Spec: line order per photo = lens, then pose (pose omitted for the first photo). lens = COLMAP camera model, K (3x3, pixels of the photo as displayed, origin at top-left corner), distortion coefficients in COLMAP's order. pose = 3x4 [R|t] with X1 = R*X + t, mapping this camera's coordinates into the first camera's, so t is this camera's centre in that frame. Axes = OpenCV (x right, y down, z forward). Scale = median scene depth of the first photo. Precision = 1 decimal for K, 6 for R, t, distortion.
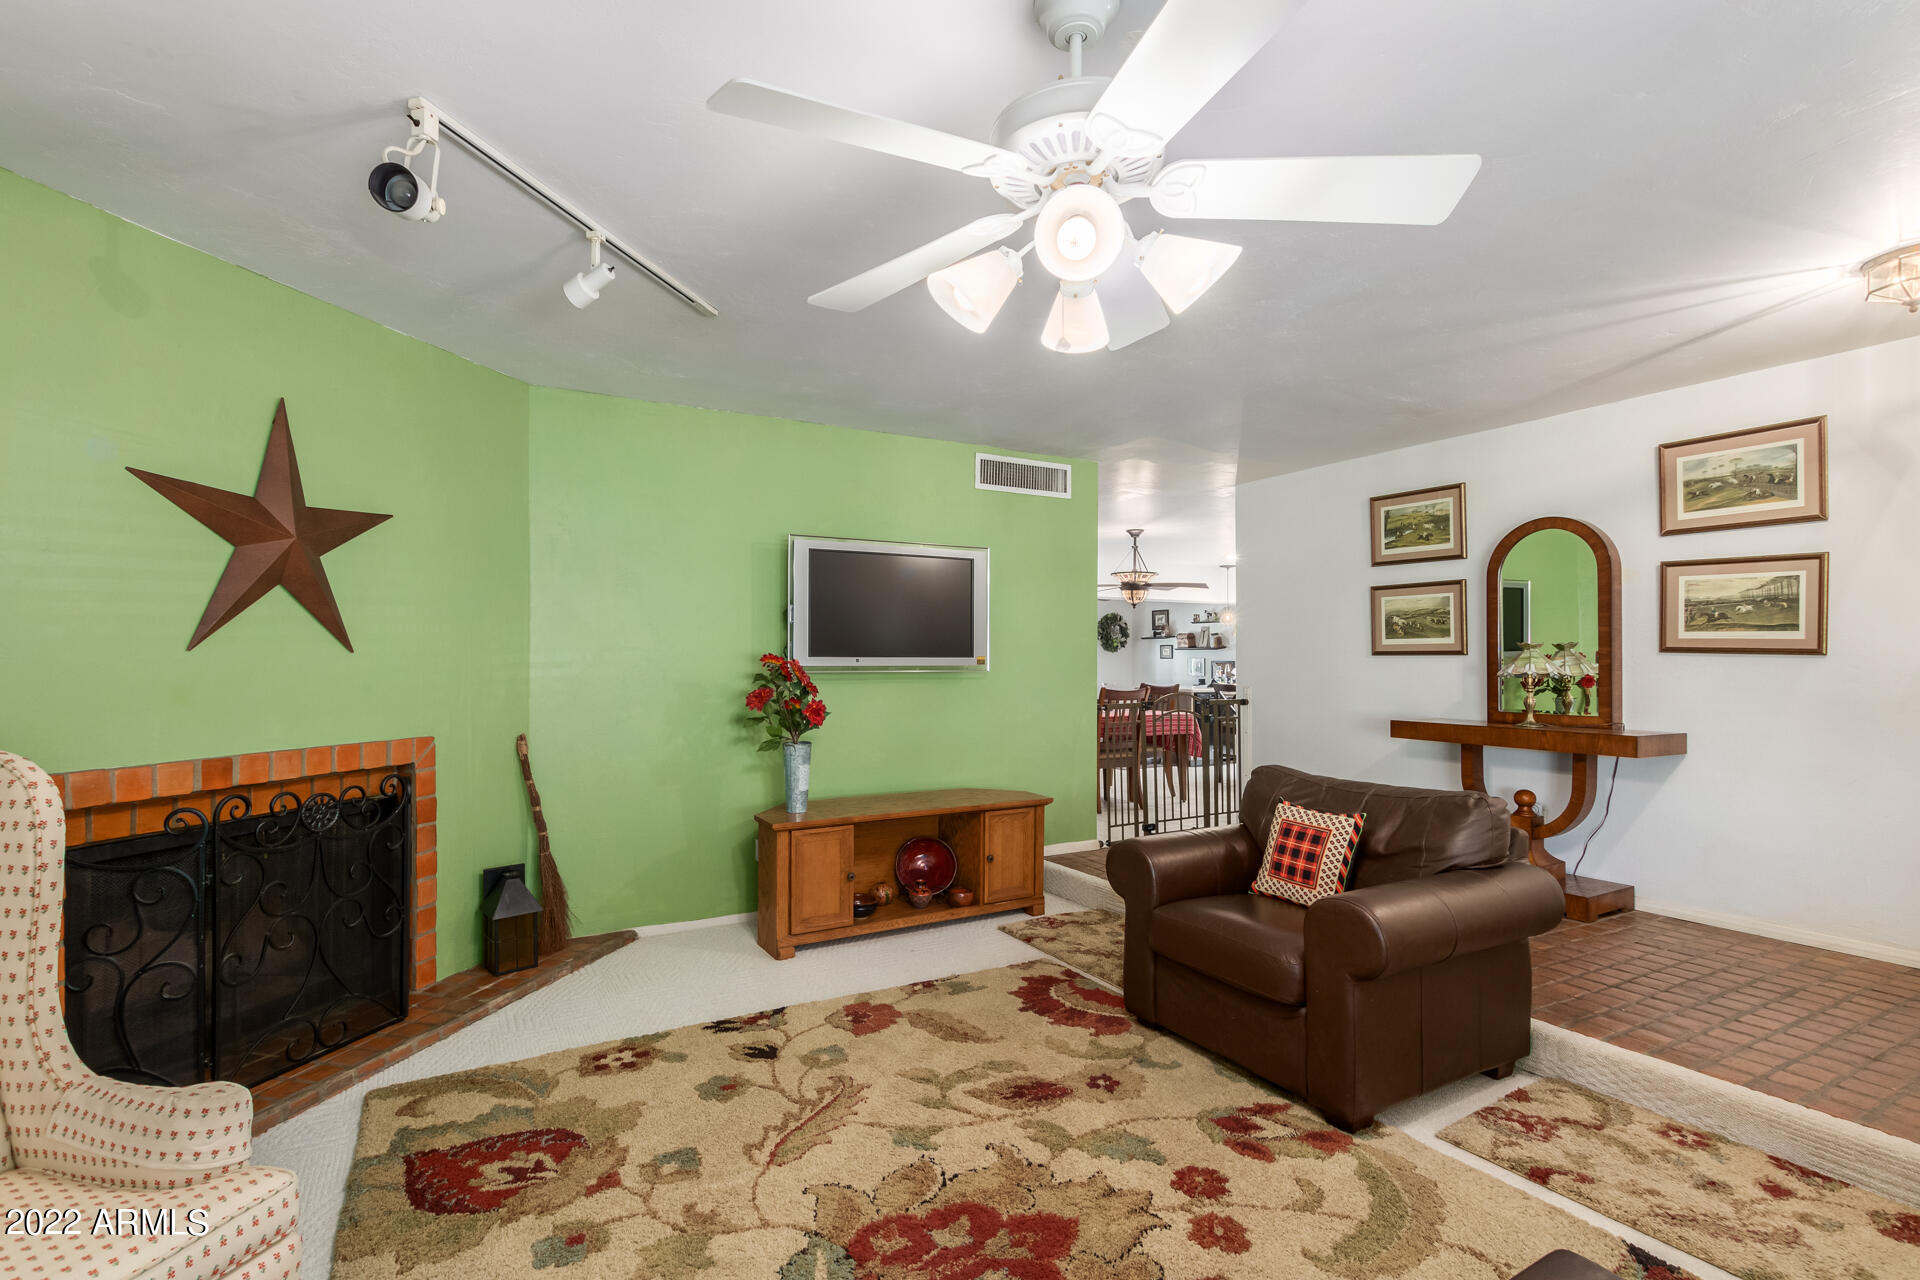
lens RADIAL K [[881.1, 0, 934.4], [0, 881.1, 655.3], [0, 0, 1]] dist [0.001288, -0.000068]
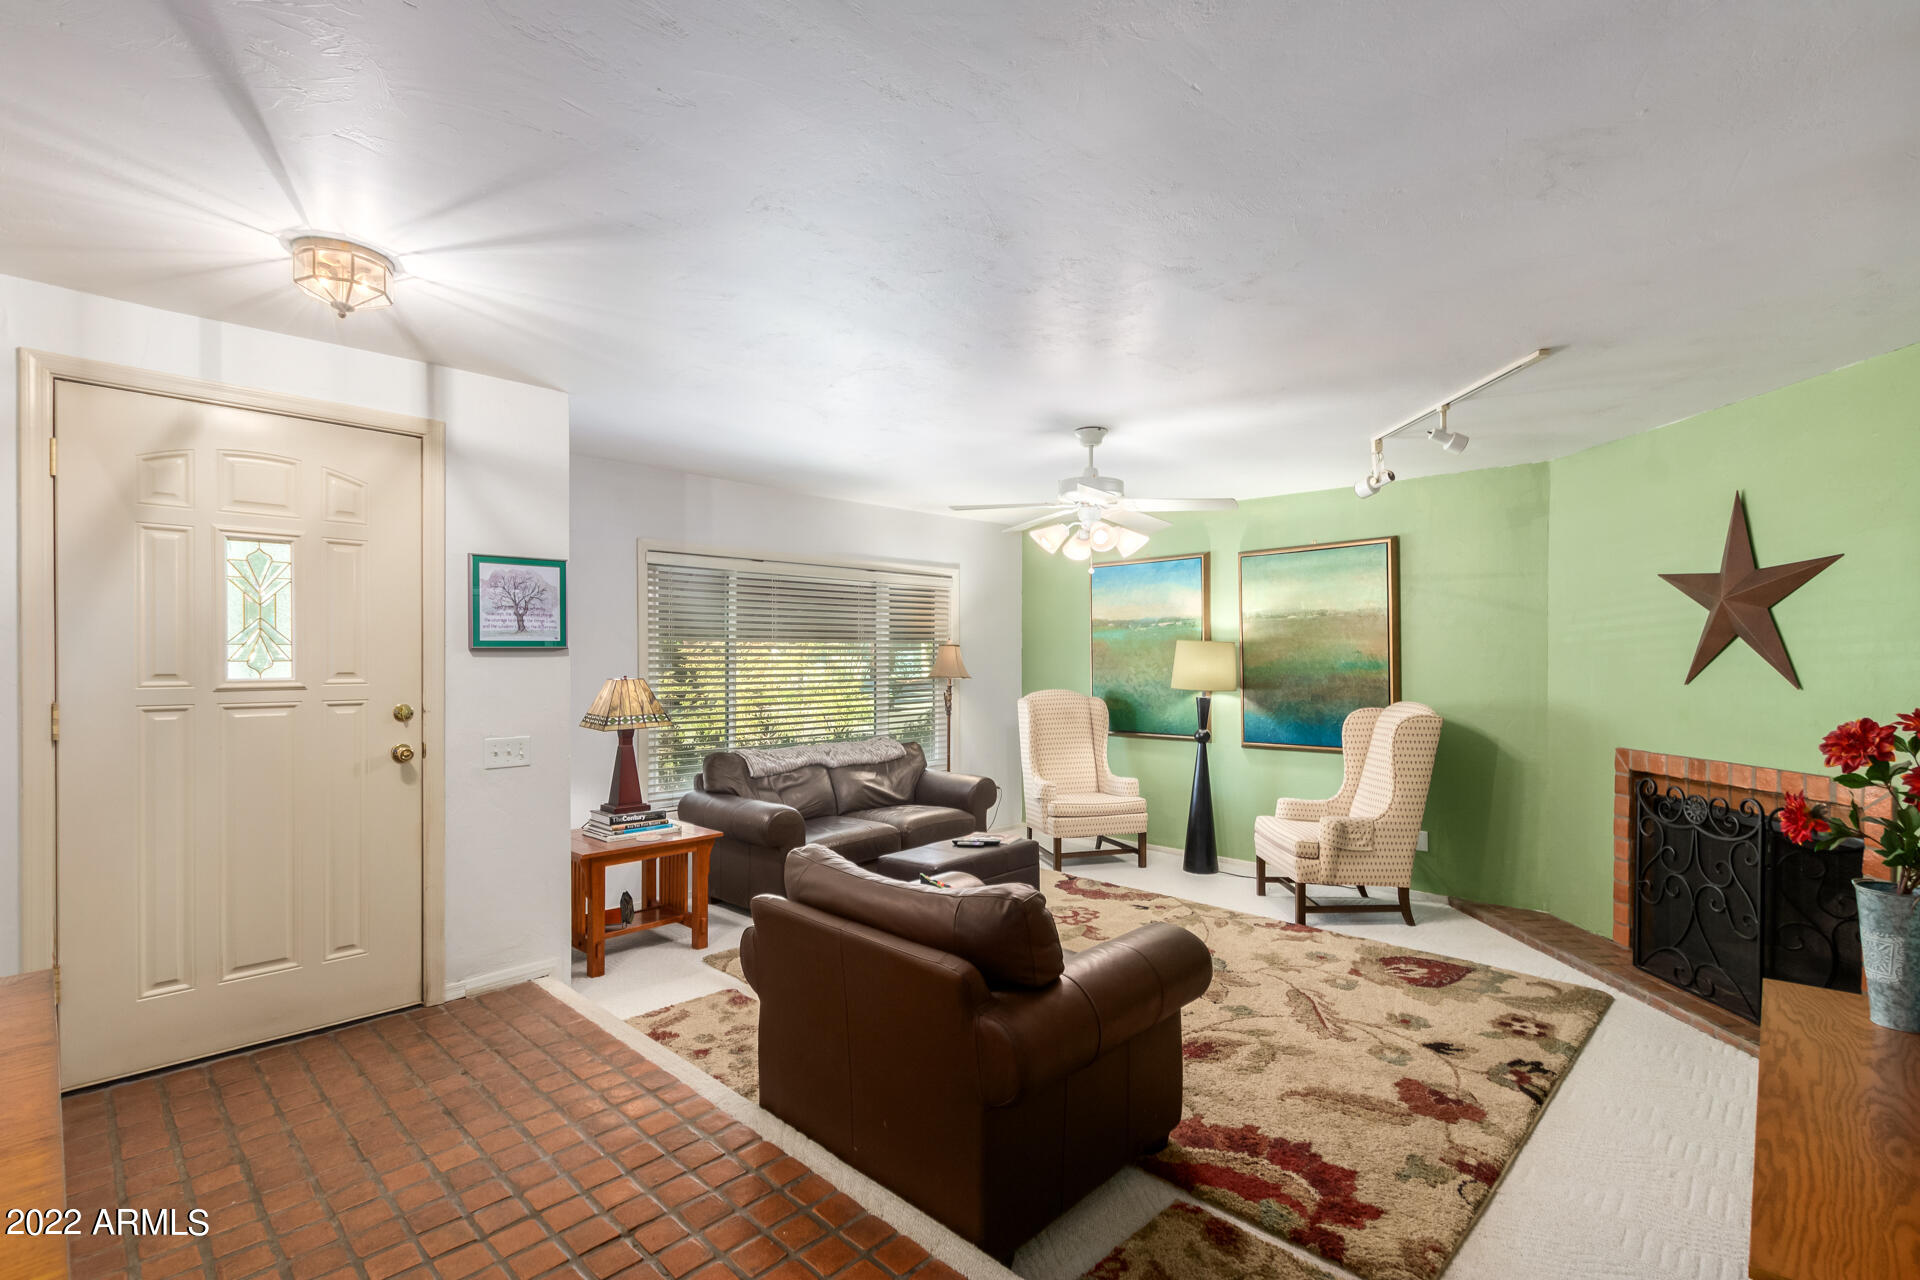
lens RADIAL K [[877.8, 0, 966.8], [0, 877.8, 650.6], [0, 0, 1]] dist [0.003902, -0.000448]
pose [[-0.953825, -0.001488, -0.300358, 0.741723], [0.000515, 0.999978, -0.006587, -0.051187], [0.300361, -0.006438, -0.953804, 1.945195]]
